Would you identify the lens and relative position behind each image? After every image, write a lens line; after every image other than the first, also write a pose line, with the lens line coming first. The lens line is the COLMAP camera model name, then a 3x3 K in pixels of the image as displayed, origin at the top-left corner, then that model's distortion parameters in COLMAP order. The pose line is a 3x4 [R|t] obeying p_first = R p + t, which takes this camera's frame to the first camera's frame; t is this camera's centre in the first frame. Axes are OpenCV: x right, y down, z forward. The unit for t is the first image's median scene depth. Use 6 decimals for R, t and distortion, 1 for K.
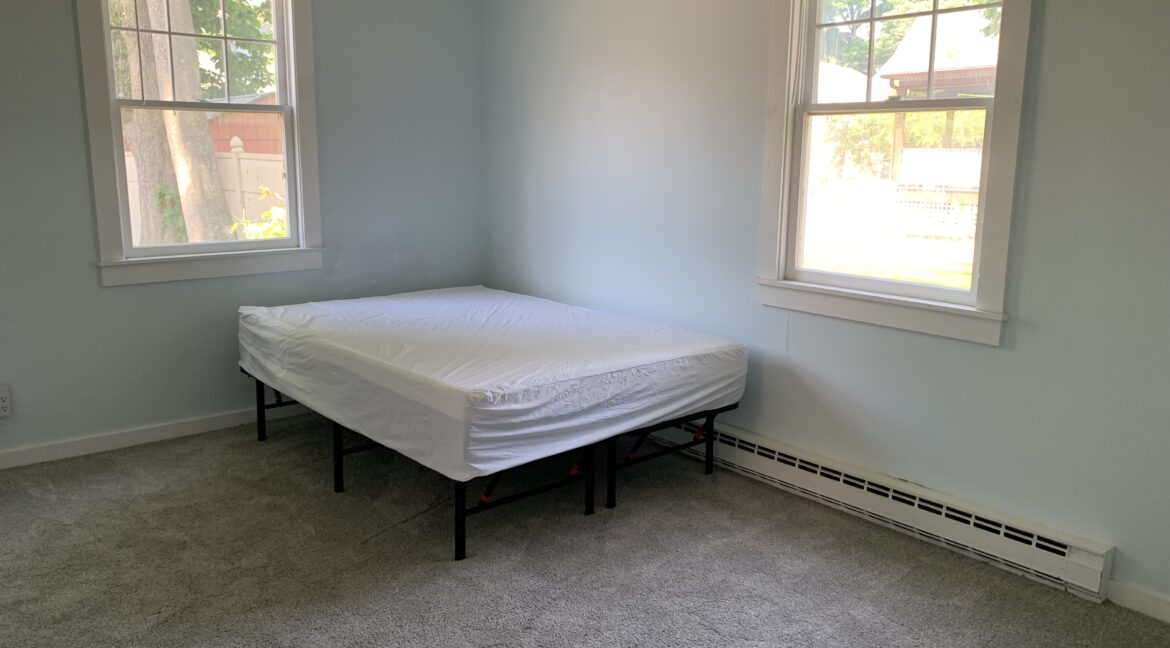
lens RADIAL K [[891.6, 0, 585.0], [0, 891.6, 324.0], [0, 0, 1]] dist [0.097939, -0.154209]
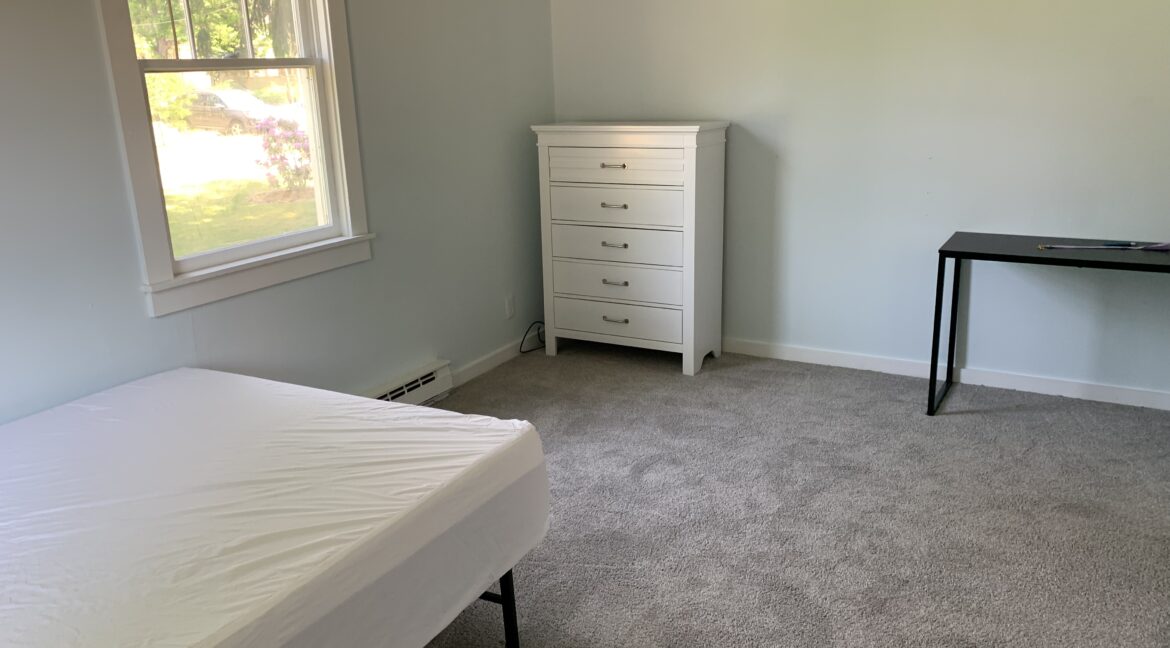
lens RADIAL K [[891.6, 0, 585.0], [0, 891.6, 324.0], [0, 0, 1]] dist [0.097939, -0.154209]
pose [[-0.350142, -0.257127, 0.900714, -0.786817], [0.215003, 0.913851, 0.344457, -0.255654], [-0.911688, 0.314265, -0.264694, 1.072299]]
